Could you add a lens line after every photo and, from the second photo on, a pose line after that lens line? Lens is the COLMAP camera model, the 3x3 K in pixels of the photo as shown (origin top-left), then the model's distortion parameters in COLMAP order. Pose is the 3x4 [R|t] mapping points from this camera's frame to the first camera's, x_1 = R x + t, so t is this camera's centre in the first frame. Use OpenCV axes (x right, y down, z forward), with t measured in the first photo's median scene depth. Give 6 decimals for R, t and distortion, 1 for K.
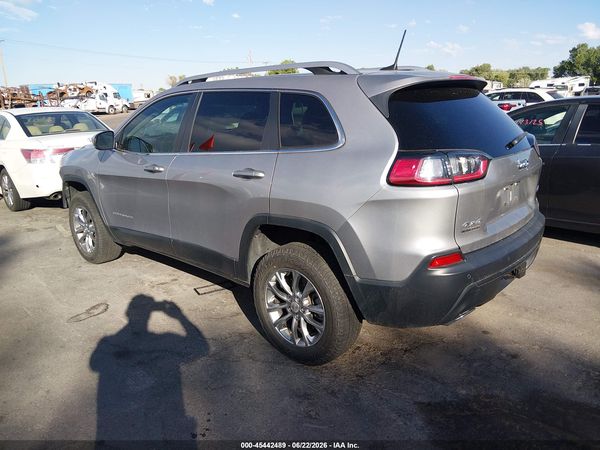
lens RADIAL K [[471.3, 0, 311.7], [0, 471.3, 224.1], [0, 0, 1]] dist [0.093971, -0.136954]
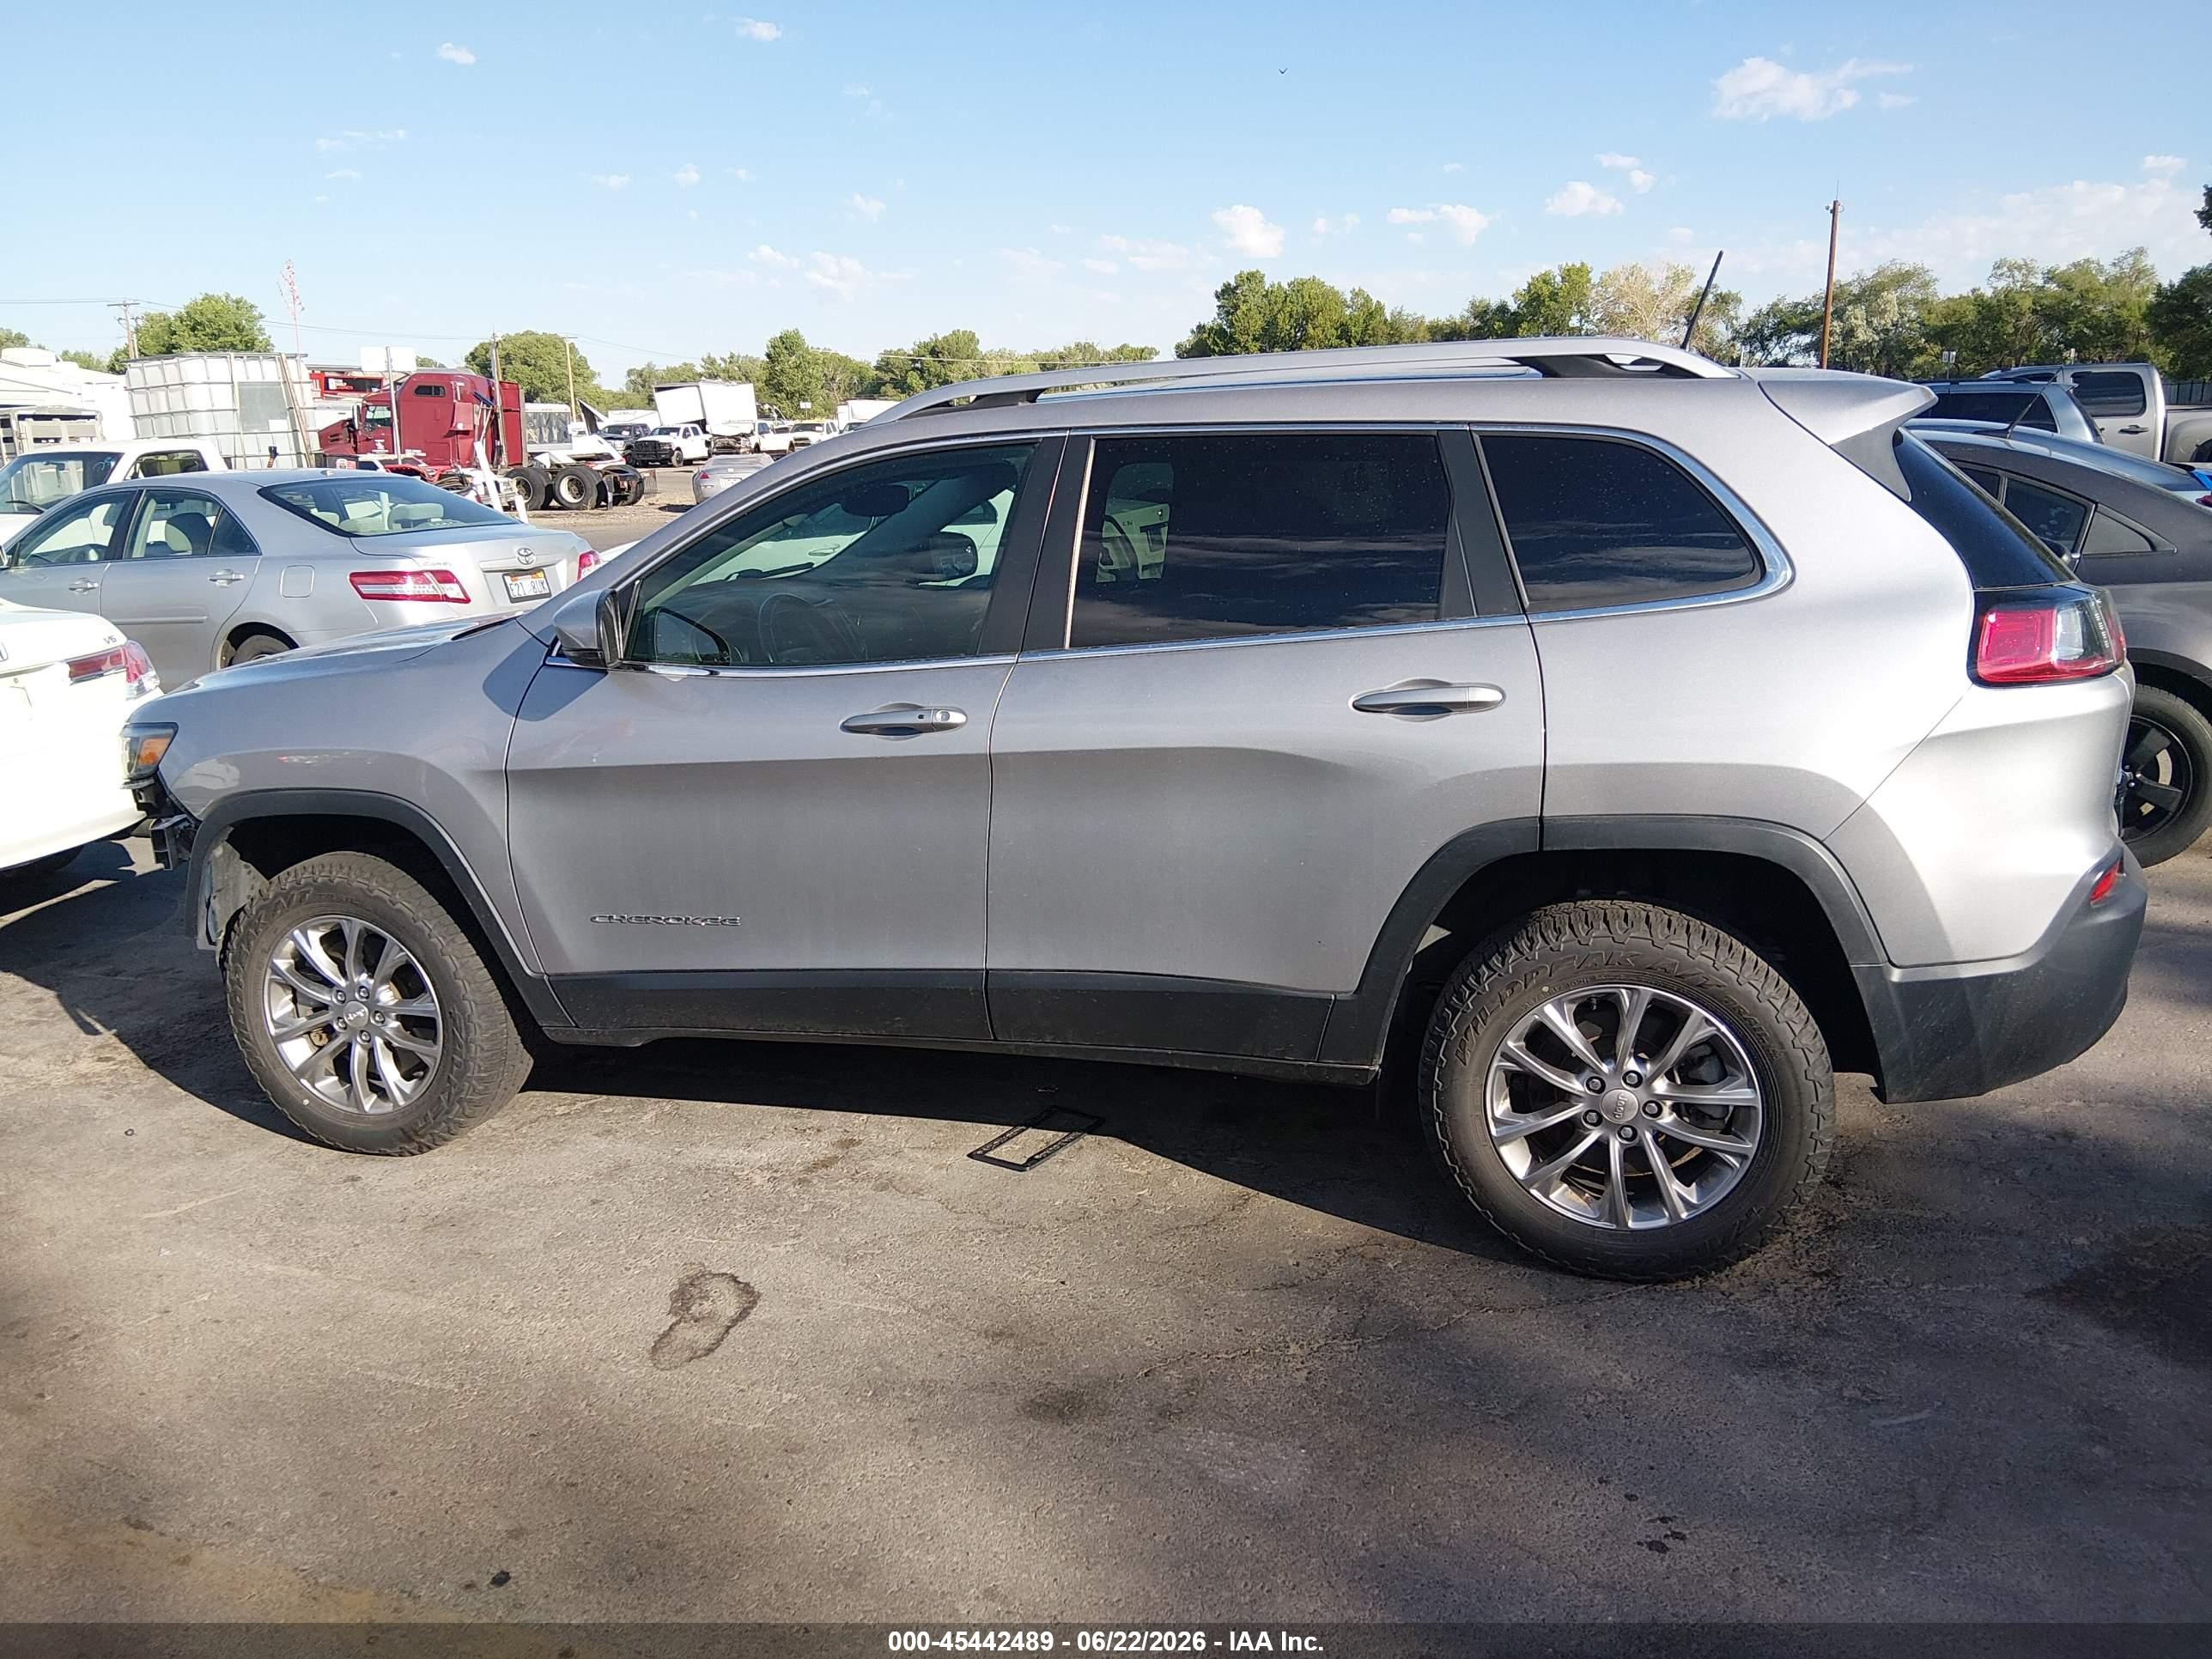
lens RADIAL K [[1737.5, 0, 1149.1], [0, 1737.5, 826.1], [0, 0, 1]] dist [0.093971, -0.136954]
pose [[0.897291, -0.106365, 0.428433, -0.508100], [0.125684, 0.991925, -0.016966, -0.018307], [-0.423169, 0.069070, 0.903414, 0.044118]]
